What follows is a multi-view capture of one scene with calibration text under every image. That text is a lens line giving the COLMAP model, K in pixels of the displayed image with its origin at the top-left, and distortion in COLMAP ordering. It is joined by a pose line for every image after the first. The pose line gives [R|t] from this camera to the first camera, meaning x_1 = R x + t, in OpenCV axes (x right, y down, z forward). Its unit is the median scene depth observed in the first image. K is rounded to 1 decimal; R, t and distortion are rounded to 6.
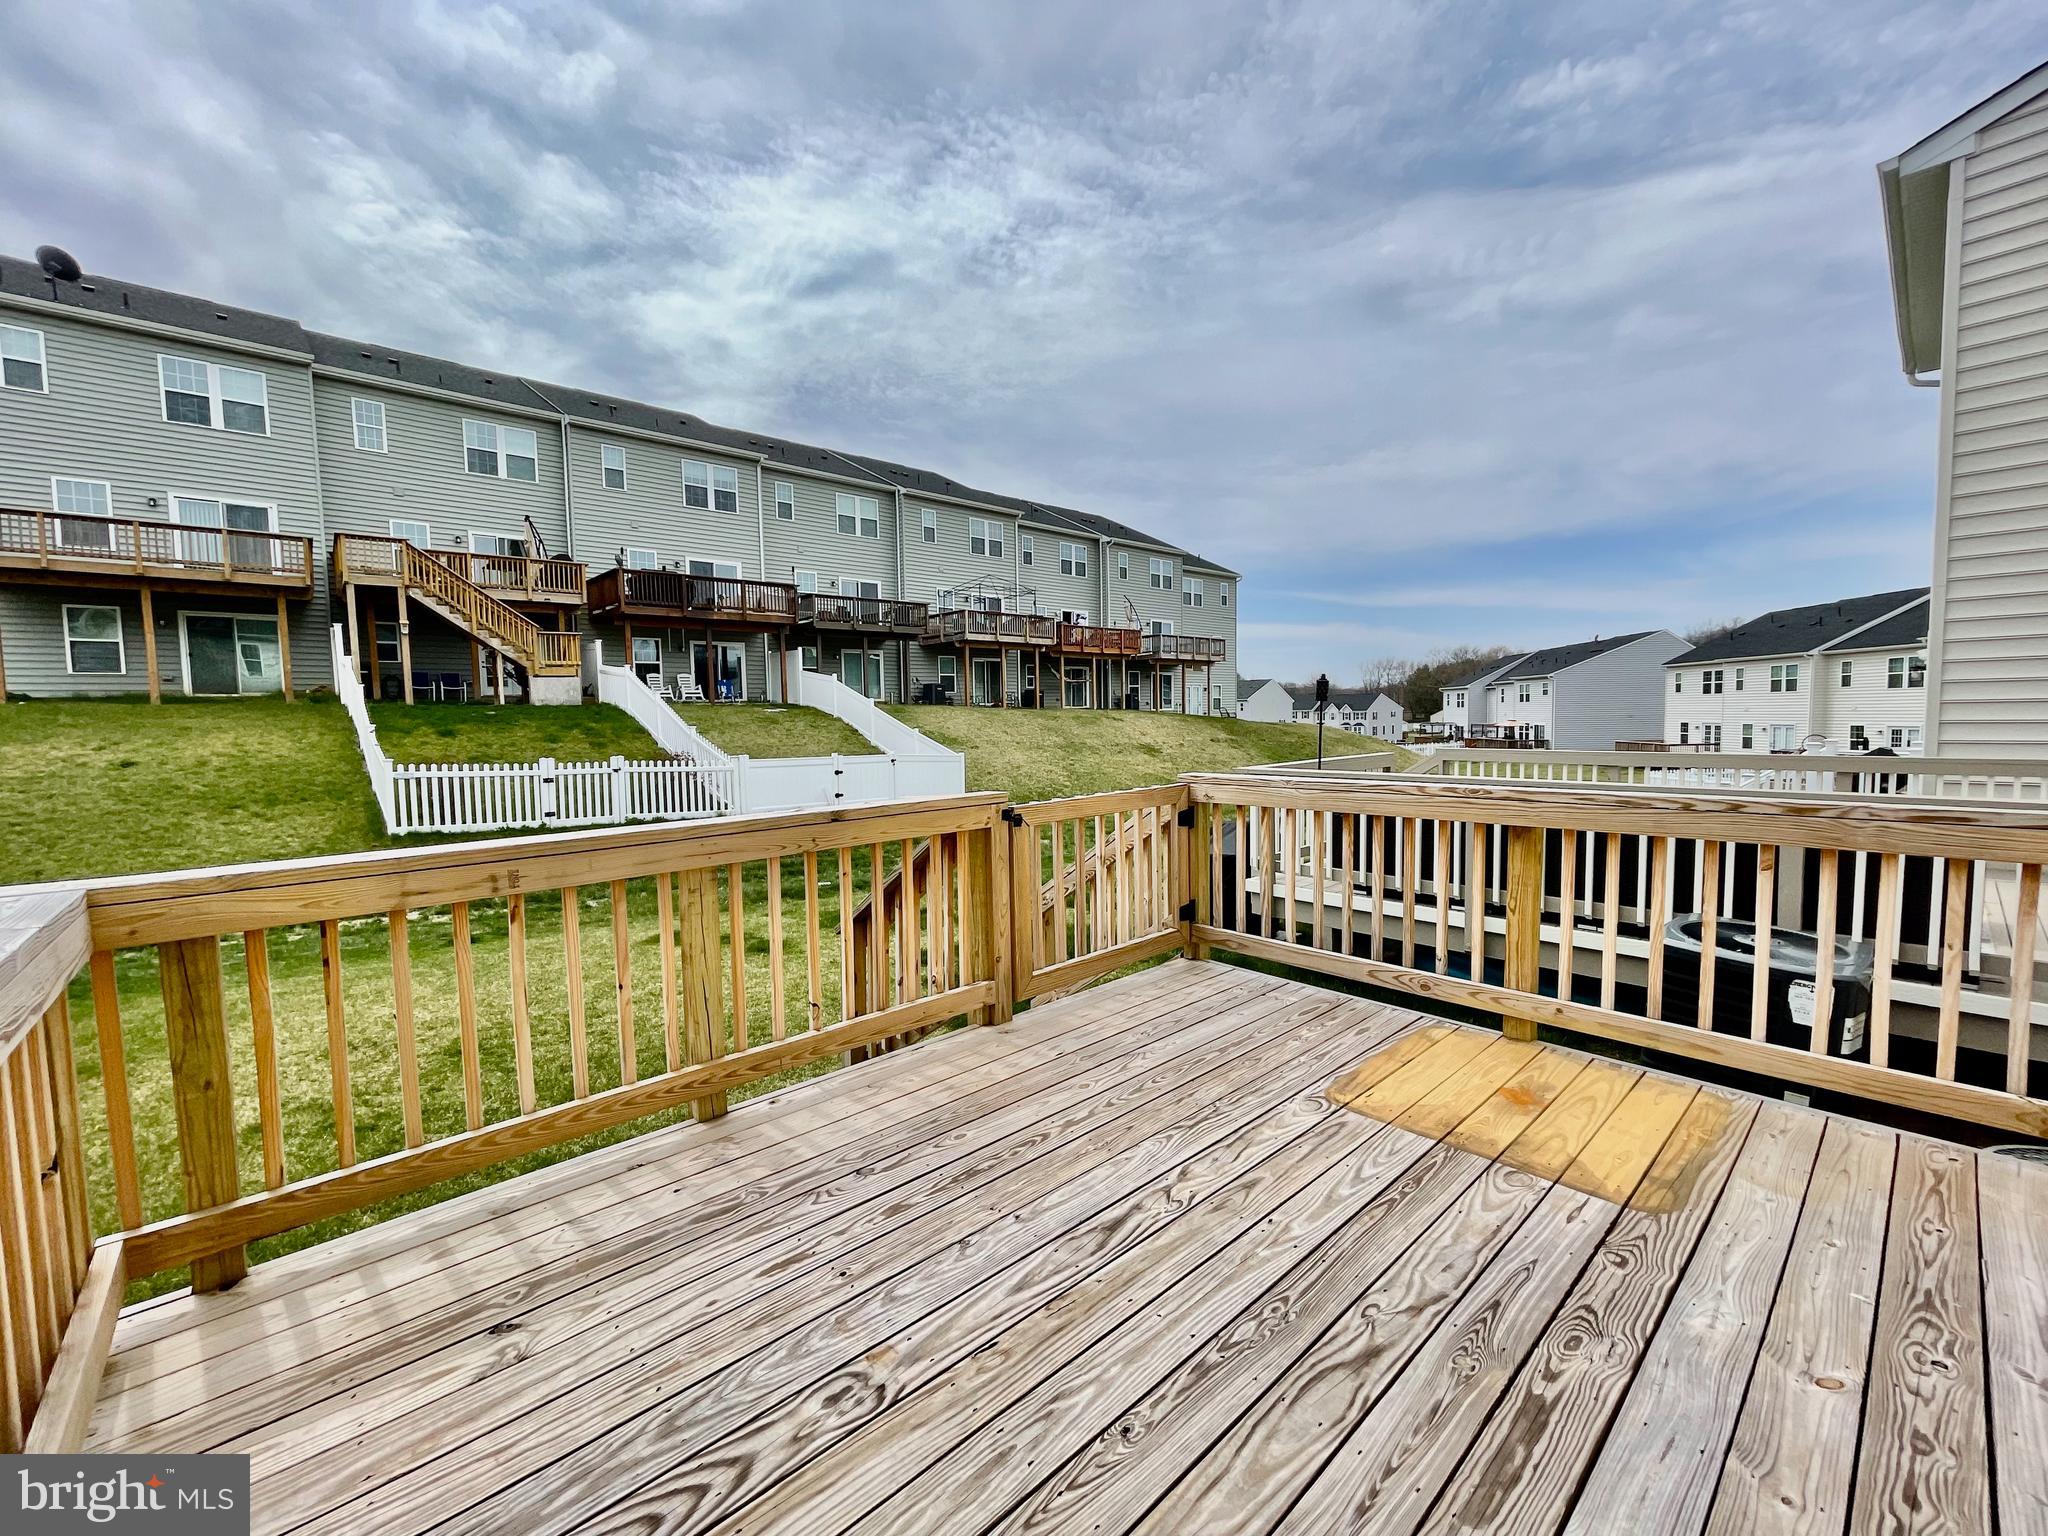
lens RADIAL K [[829.4, 0, 1026.5], [0, 829.4, 772.9], [0, 0, 1]] dist [-0.002015, 0.000023]
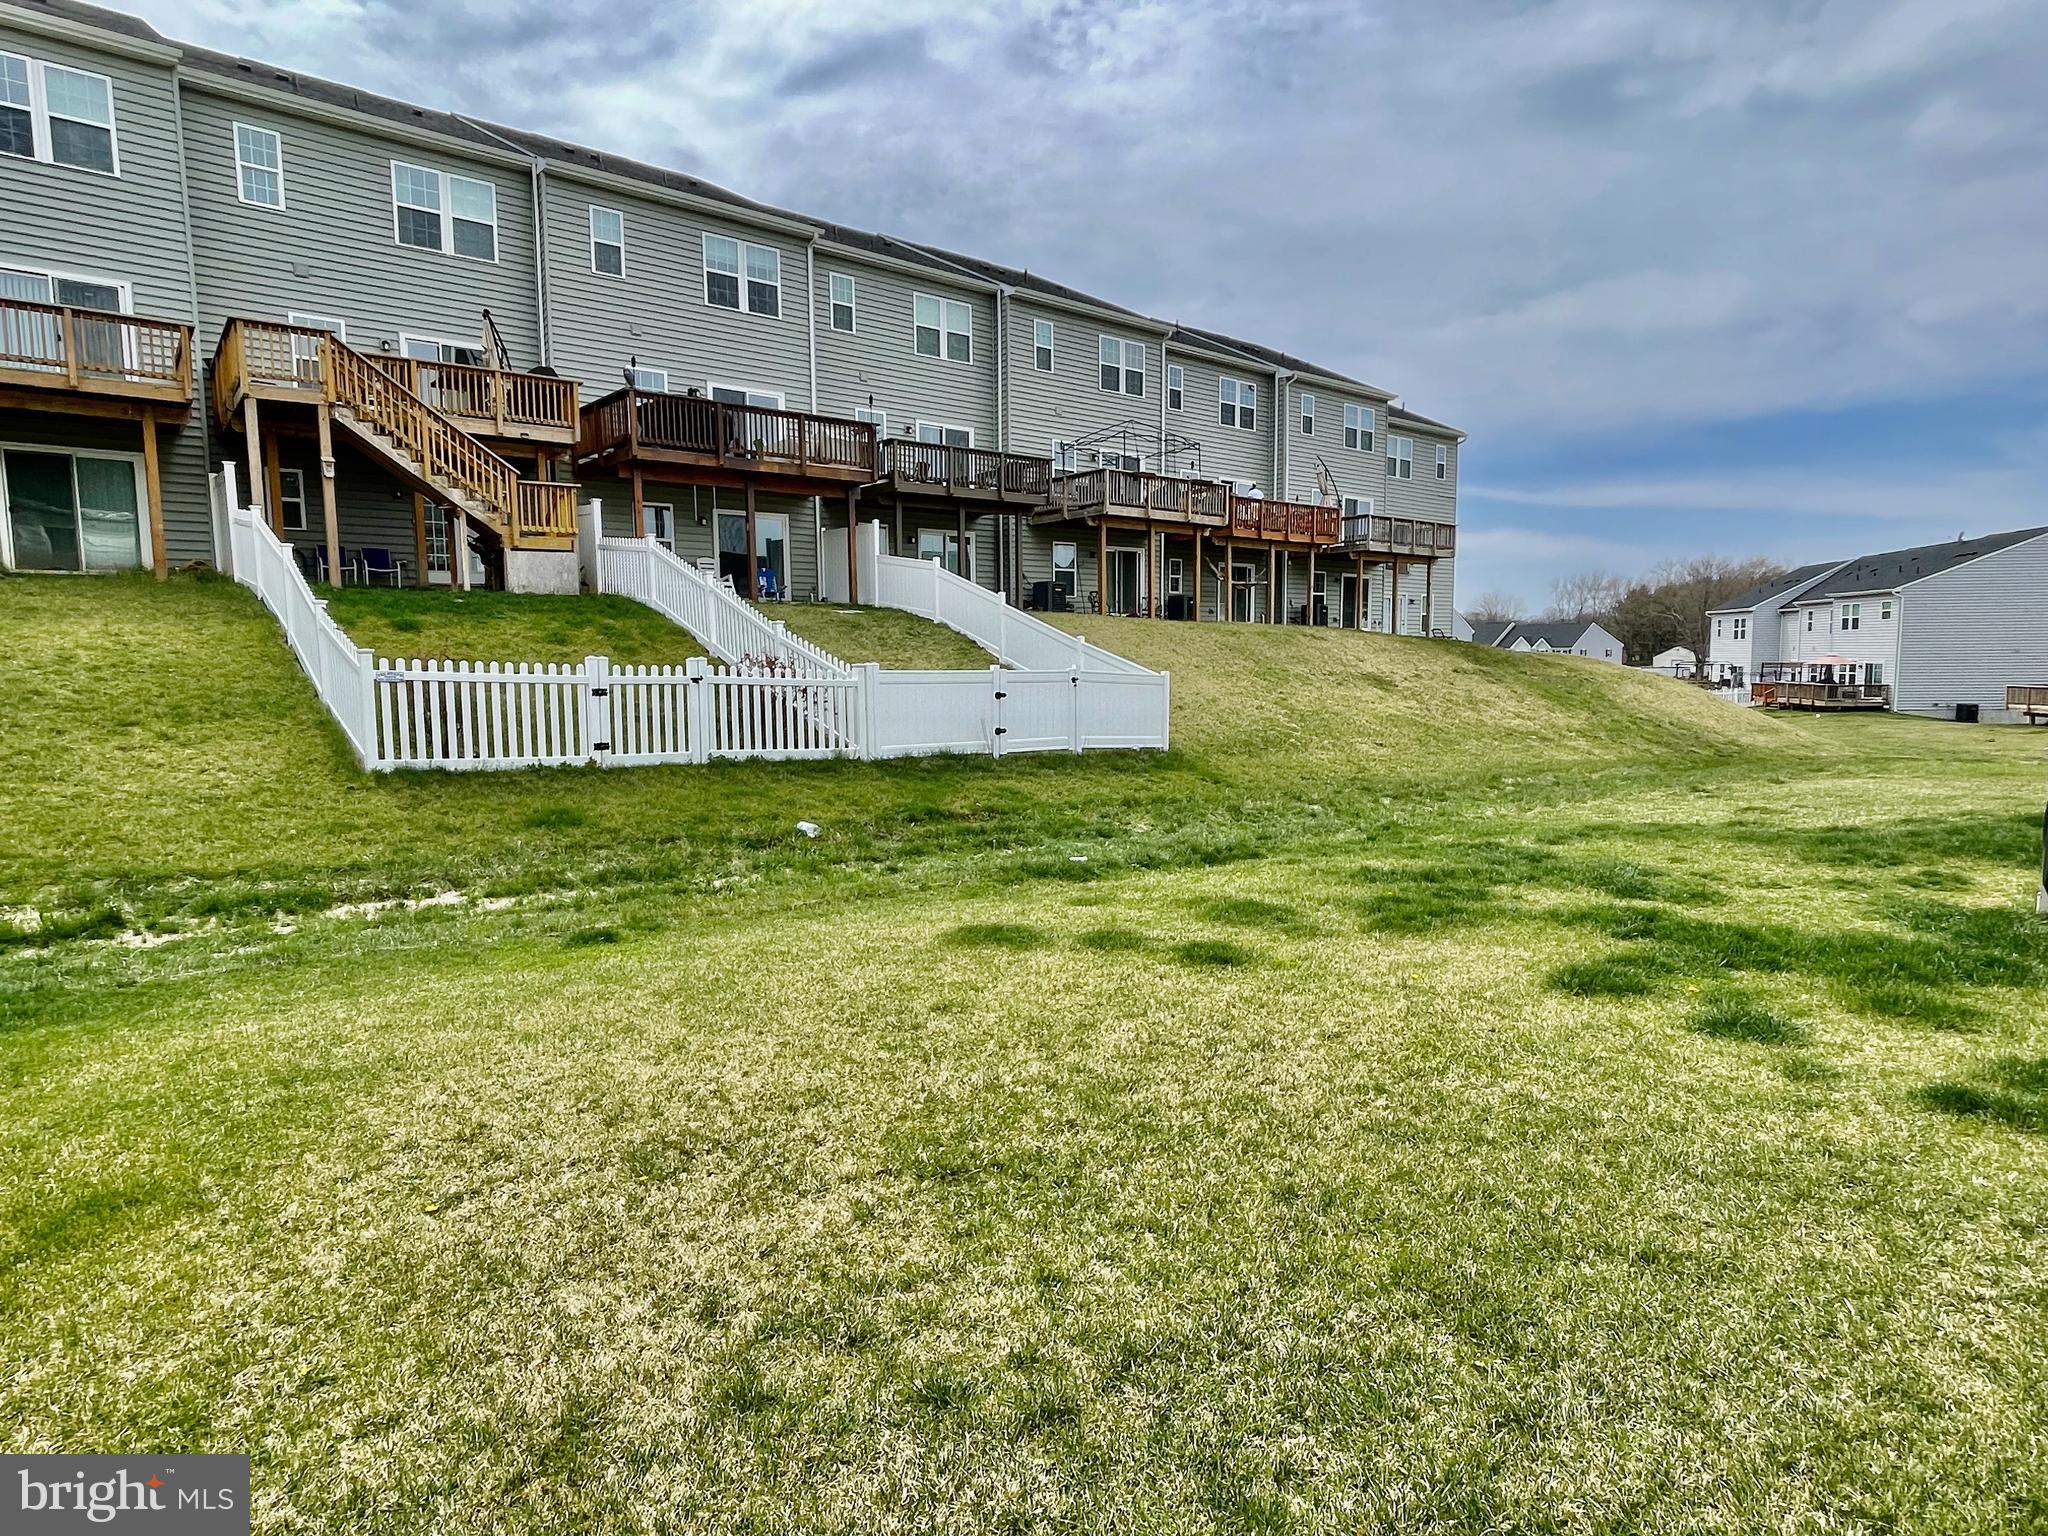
lens RADIAL K [[1137.4, 0, 1026.9], [0, 1137.4, 780.3], [0, 0, 1]] dist [-0.014262, 0.004399]
pose [[0.999627, 0.013005, -0.024004, -0.137280], [-0.012016, 0.999092, 0.040873, 0.021875], [0.024514, -0.040569, 0.998876, 0.086963]]
